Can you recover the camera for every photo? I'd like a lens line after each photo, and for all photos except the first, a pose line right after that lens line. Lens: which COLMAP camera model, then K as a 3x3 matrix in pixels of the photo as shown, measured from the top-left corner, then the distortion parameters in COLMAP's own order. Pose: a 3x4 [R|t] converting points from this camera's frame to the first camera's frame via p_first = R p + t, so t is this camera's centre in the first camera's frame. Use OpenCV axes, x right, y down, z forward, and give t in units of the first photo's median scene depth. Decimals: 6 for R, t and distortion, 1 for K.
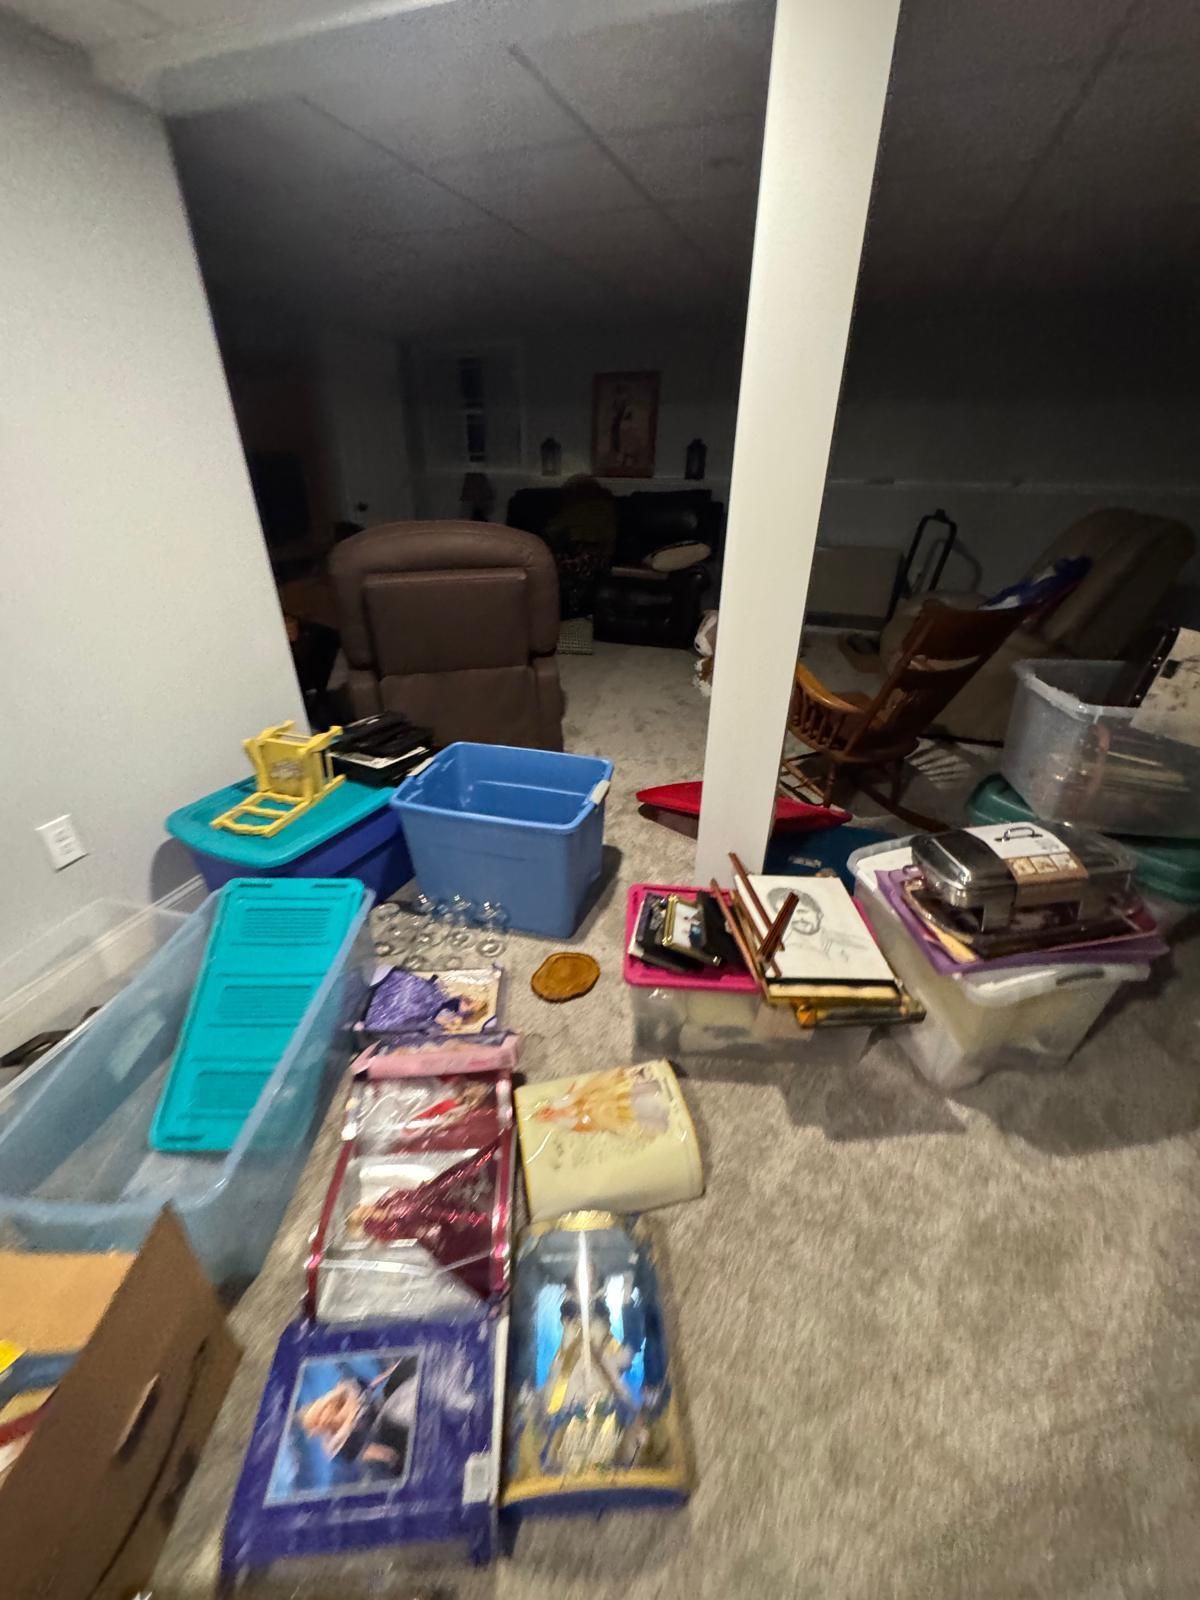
lens RADIAL K [[638.1, 0, 600.7], [0, 638.1, 795.4], [0, 0, 1]] dist [-0.000793, 0.000211]
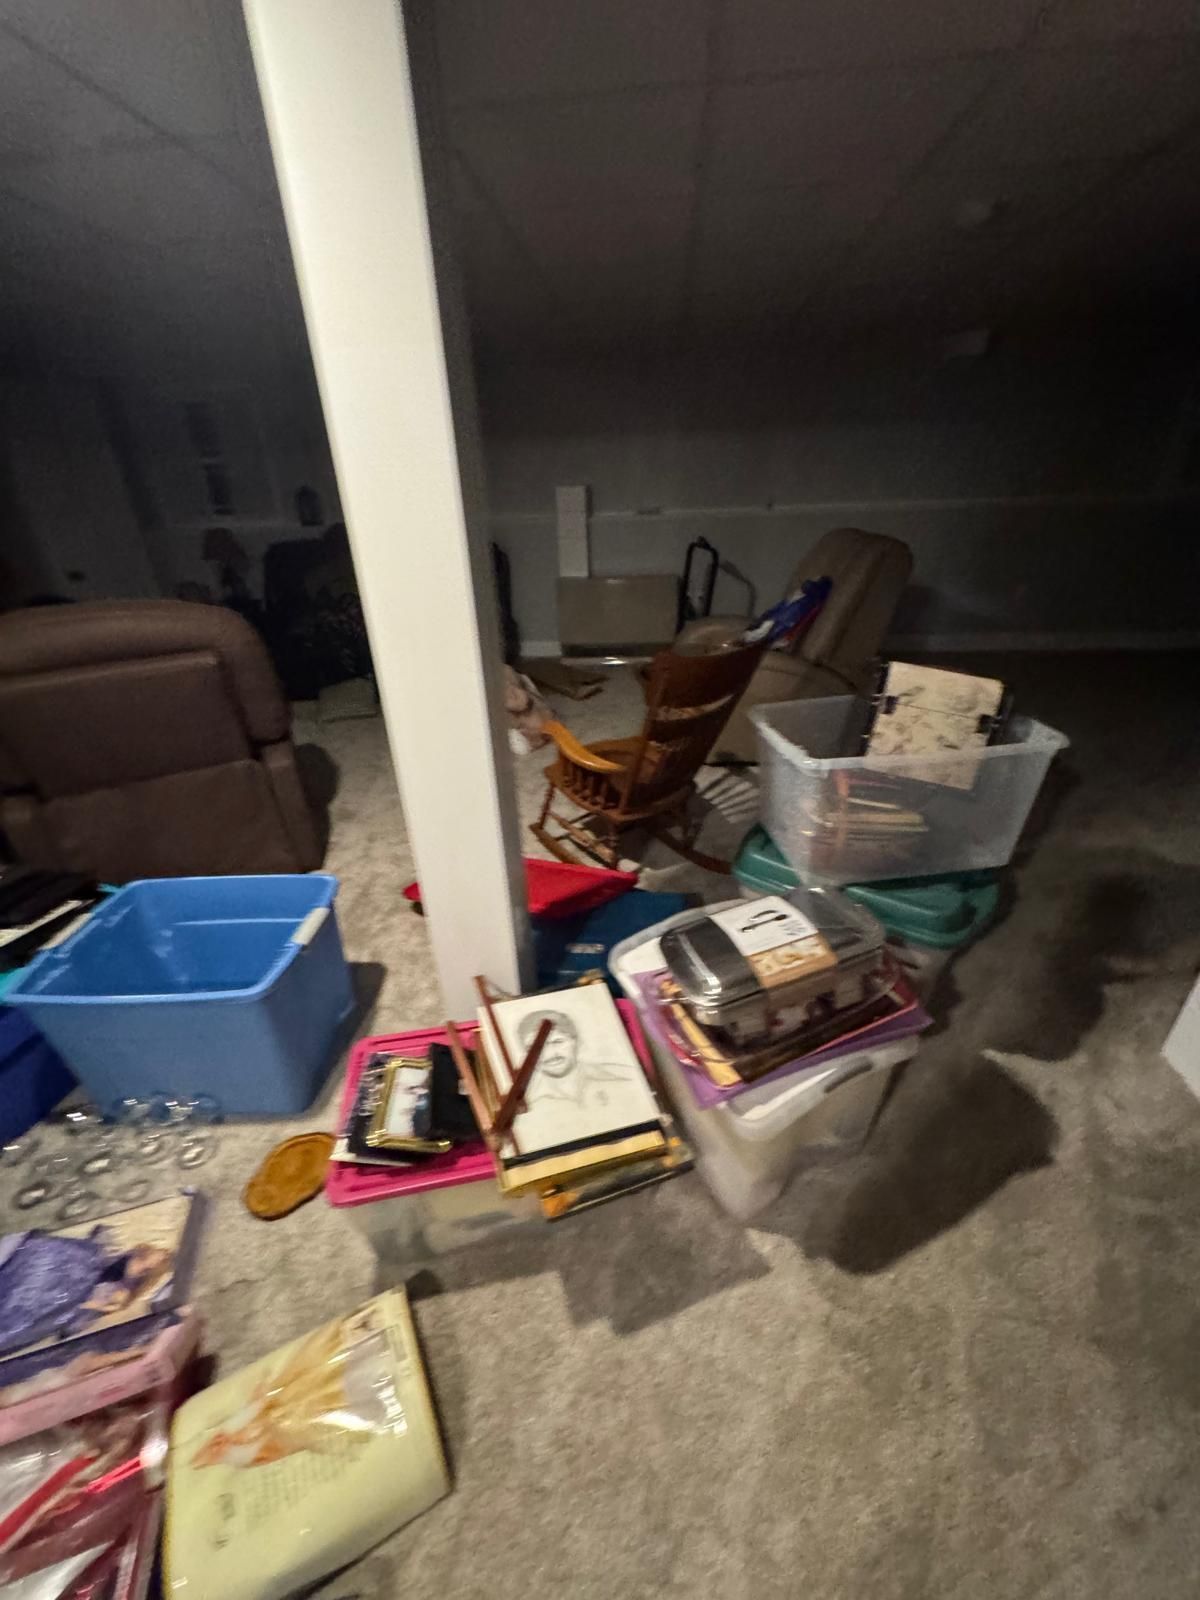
lens RADIAL K [[640.9, 0, 593.0], [0, 640.9, 799.9], [0, 0, 1]] dist [-0.000814, -0.000025]
pose [[0.966381, -0.151718, 0.207579, 0.247599], [0.159848, 0.986877, -0.022870, -0.108330], [-0.201385, 0.055282, 0.977951, 0.164423]]
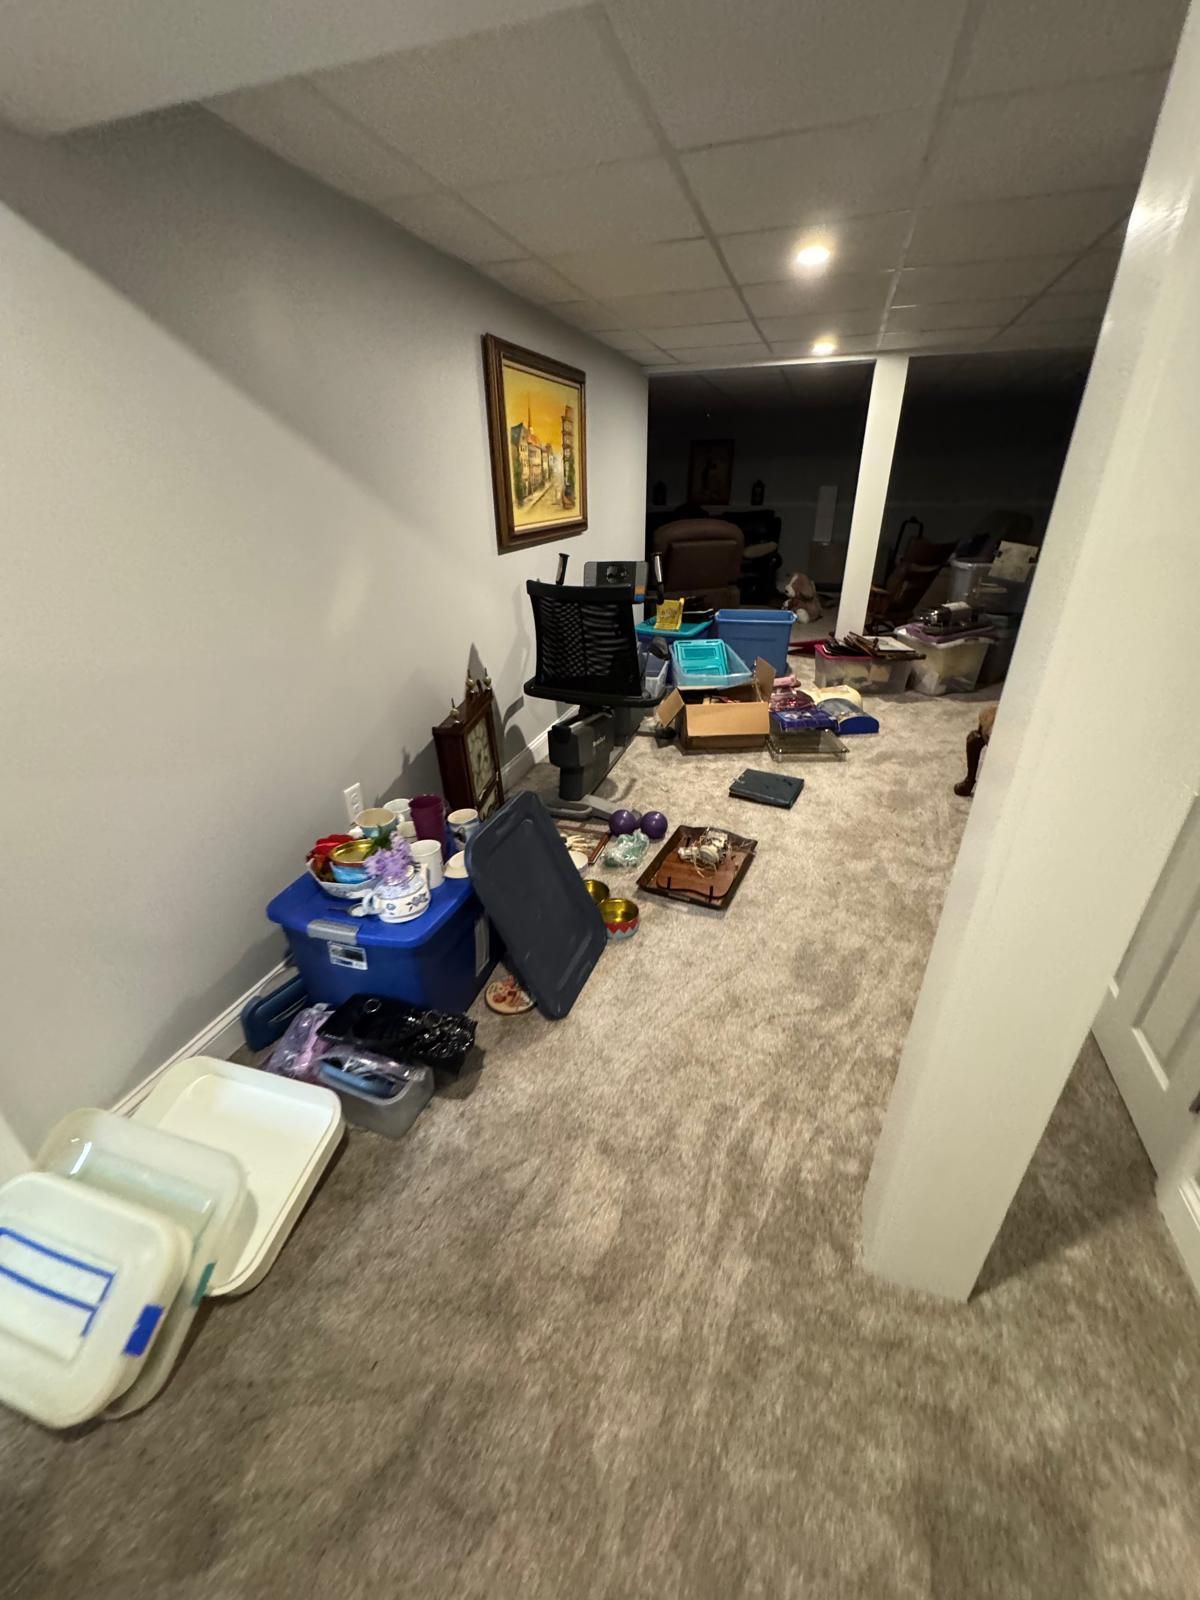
lens RADIAL K [[638.1, 0, 600.7], [0, 638.1, 795.4], [0, 0, 1]] dist [-0.000793, 0.000211]
pose [[0.998959, -0.034140, 0.030240, -1.098108], [0.035583, 0.998187, -0.048550, 1.006011], [-0.028528, 0.049576, 0.998363, -1.868846]]
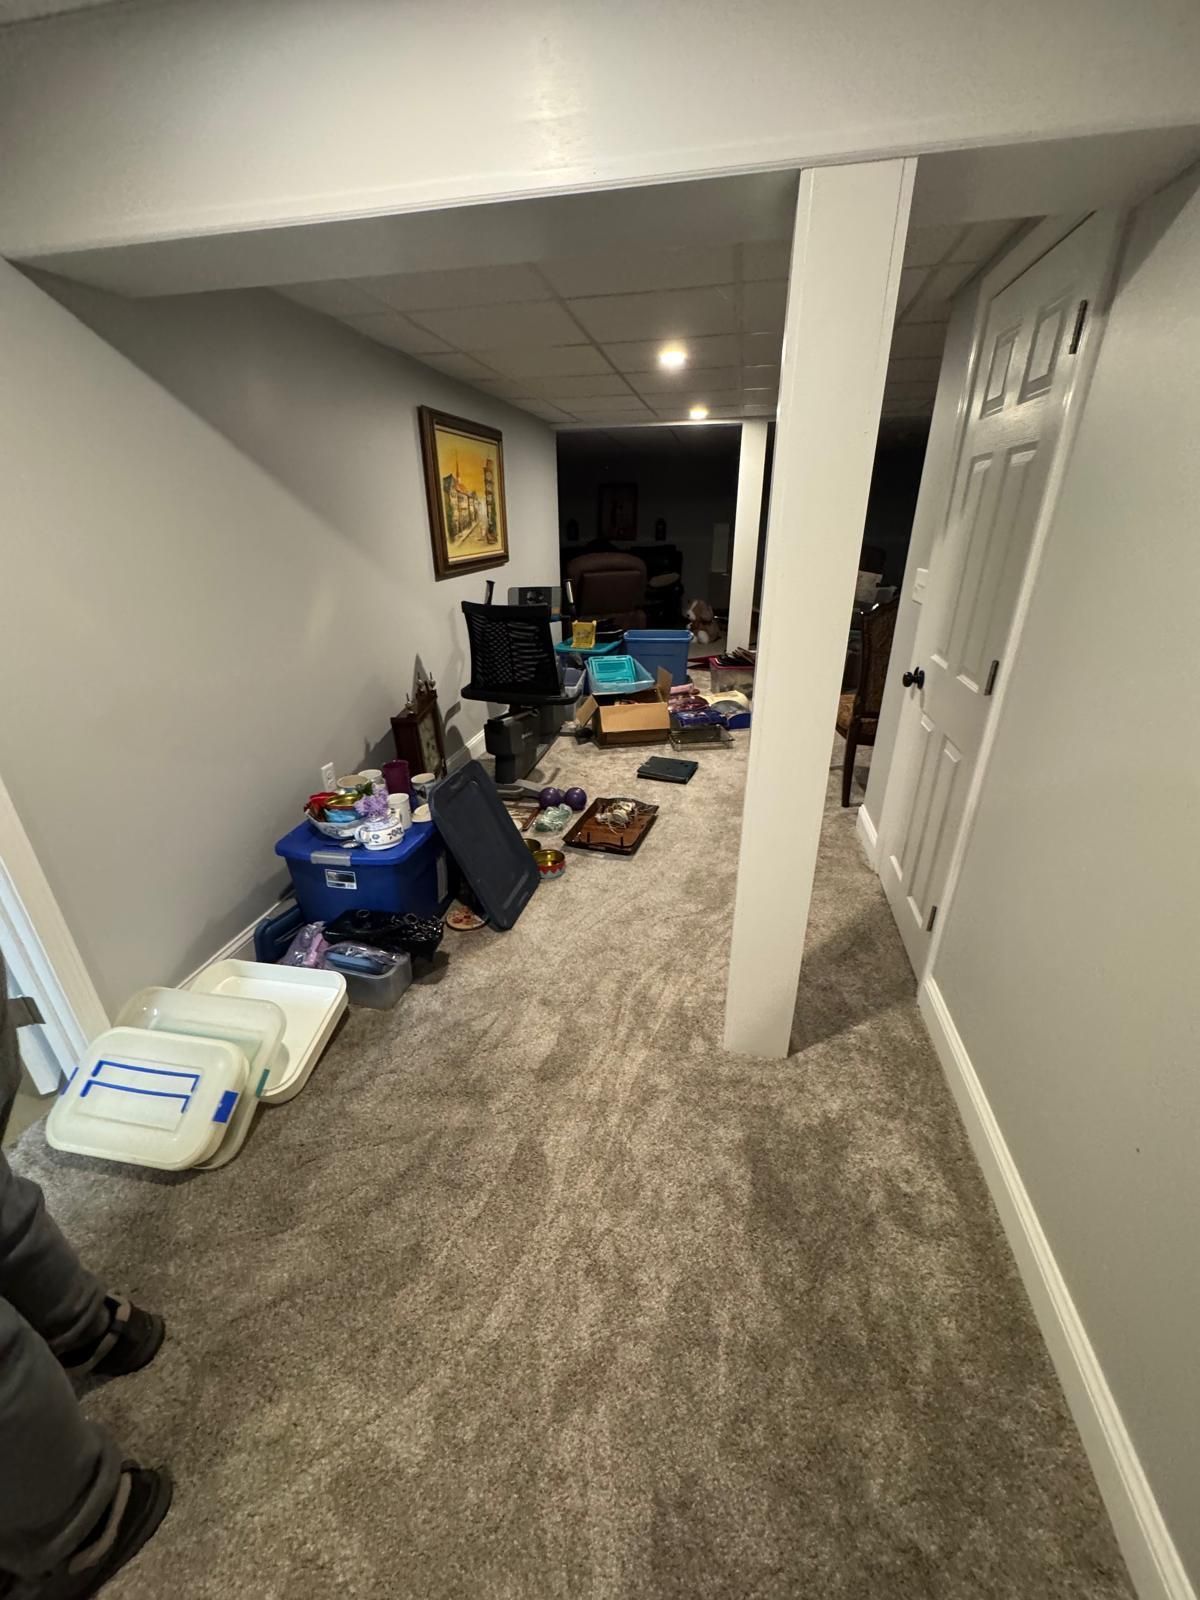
lens RADIAL K [[638.1, 0, 600.7], [0, 638.1, 795.4], [0, 0, 1]] dist [-0.000793, 0.000211]
pose [[0.986823, -0.076718, 0.142458, -1.122012], [0.089795, 0.992087, -0.087749, 1.196040], [-0.134599, 0.099384, 0.985904, -2.244257]]
